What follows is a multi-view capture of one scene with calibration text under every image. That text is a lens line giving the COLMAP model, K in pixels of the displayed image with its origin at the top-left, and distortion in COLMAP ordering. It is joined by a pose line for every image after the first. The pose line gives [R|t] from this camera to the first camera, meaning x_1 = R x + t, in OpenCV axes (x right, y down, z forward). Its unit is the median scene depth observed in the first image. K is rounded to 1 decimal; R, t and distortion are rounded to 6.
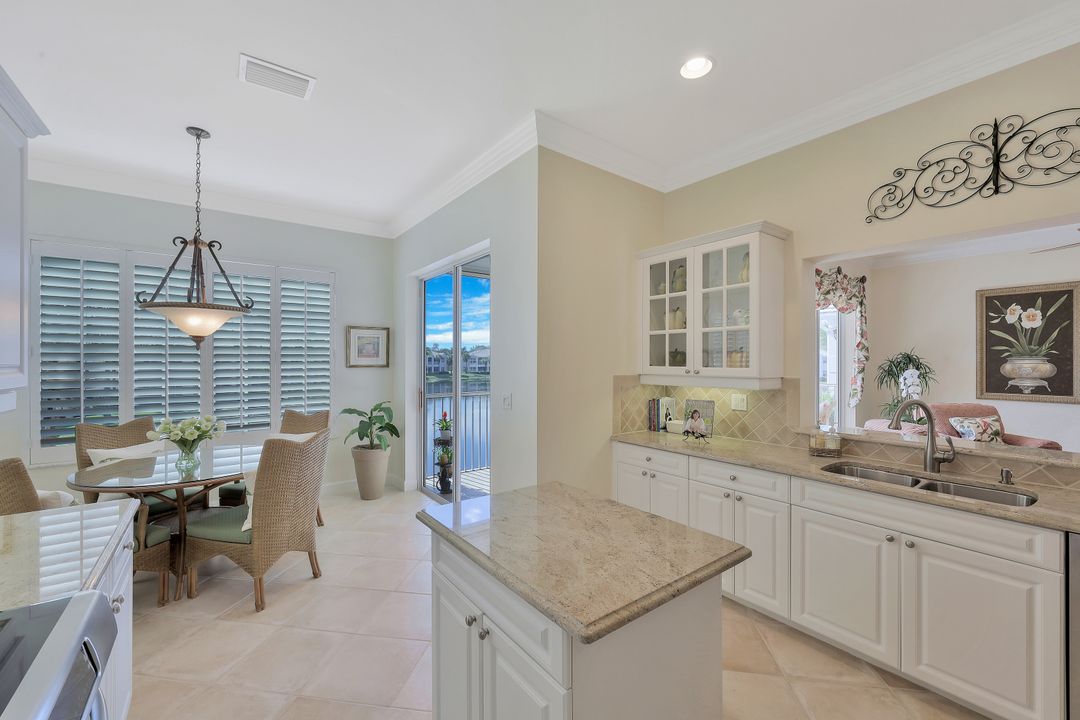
lens RADIAL K [[433.7, 0, 540.0], [0, 433.7, 360.0], [0, 0, 1]] dist [0.001541, 0.000109]
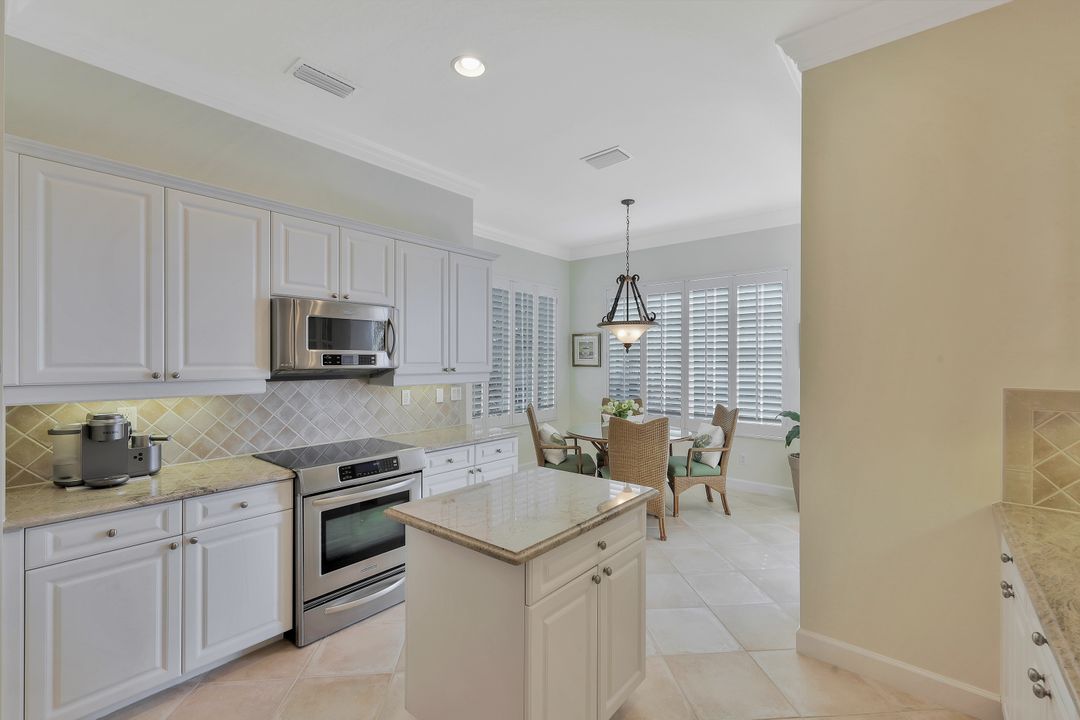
lens RADIAL K [[469.5, 0, 540.0], [0, 469.5, 360.0], [0, 0, 1]] dist [0.000640, -0.000014]
pose [[0.229108, -0.000716, -0.973401, 0.660957], [-0.000801, 0.999999, -0.000924, 0.002144], [0.973401, 0.000991, 0.229107, 0.361513]]
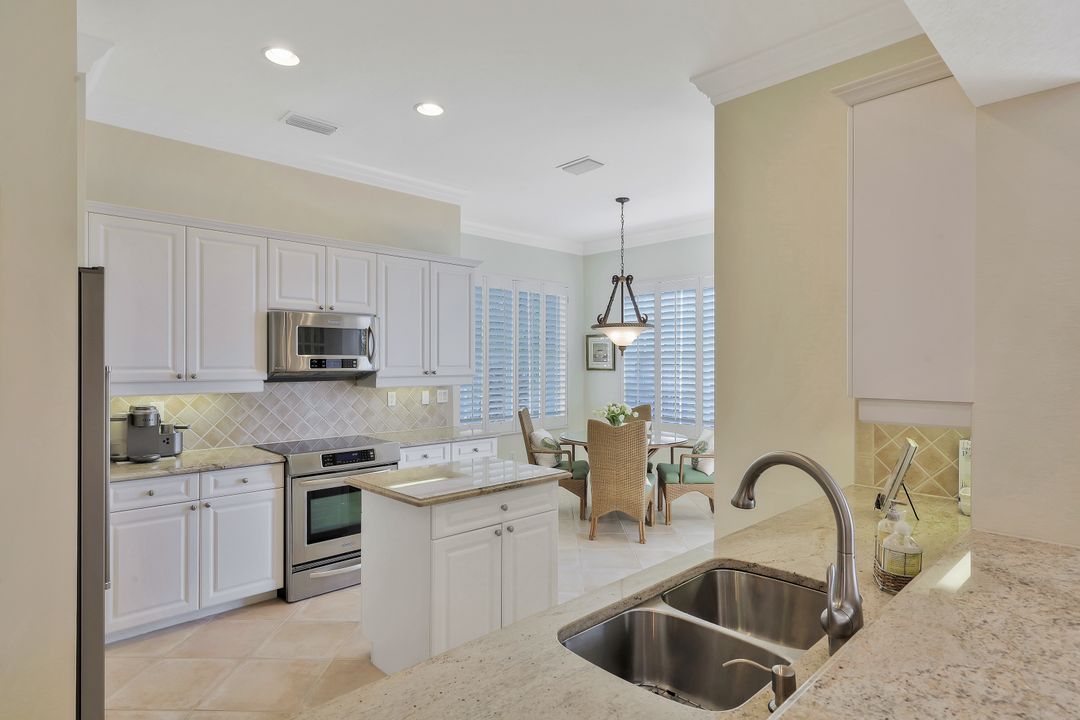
lens RADIAL K [[583.8, 0, 540.0], [0, 583.8, 360.0], [0, 0, 1]] dist [-0.000720, 0.000407]
pose [[0.122360, -0.006103, -0.992467, 1.036038], [0.000736, 0.999981, -0.006058, 0.001640], [0.992486, 0.000010, 0.122362, 0.509150]]
